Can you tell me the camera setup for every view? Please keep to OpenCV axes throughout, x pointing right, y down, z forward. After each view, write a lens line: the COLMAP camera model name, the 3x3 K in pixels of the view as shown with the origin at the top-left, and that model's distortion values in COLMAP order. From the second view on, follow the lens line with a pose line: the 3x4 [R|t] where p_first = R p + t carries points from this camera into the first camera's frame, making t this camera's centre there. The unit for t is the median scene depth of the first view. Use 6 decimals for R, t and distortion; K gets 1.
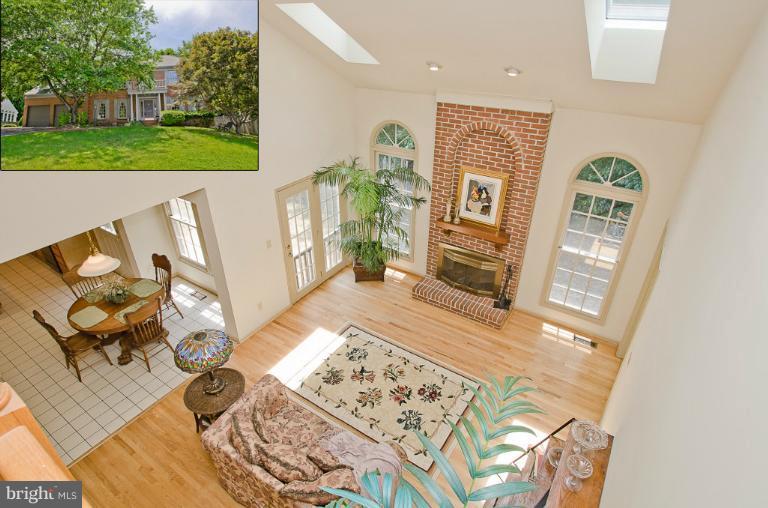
lens RADIAL K [[409.6, 0, 384.0], [0, 409.6, 252.4], [0, 0, 1]] dist [-0.000626, -0.000016]
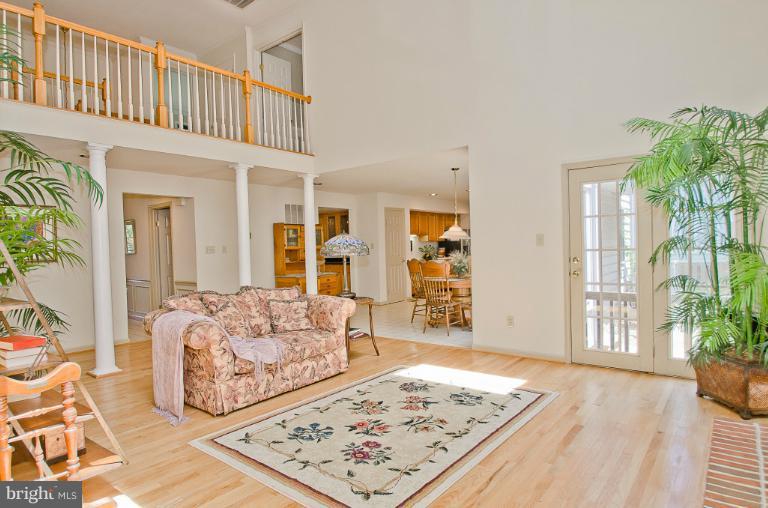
lens RADIAL K [[448.6, 0, 385.3], [0, 448.6, 254.2], [0, 0, 1]] dist [-0.001162, -0.000071]
pose [[-0.080987, 0.018151, -0.996550, 0.626833], [-0.478570, 0.876334, 0.054854, 0.102104], [0.874306, 0.481362, -0.062285, 0.940355]]
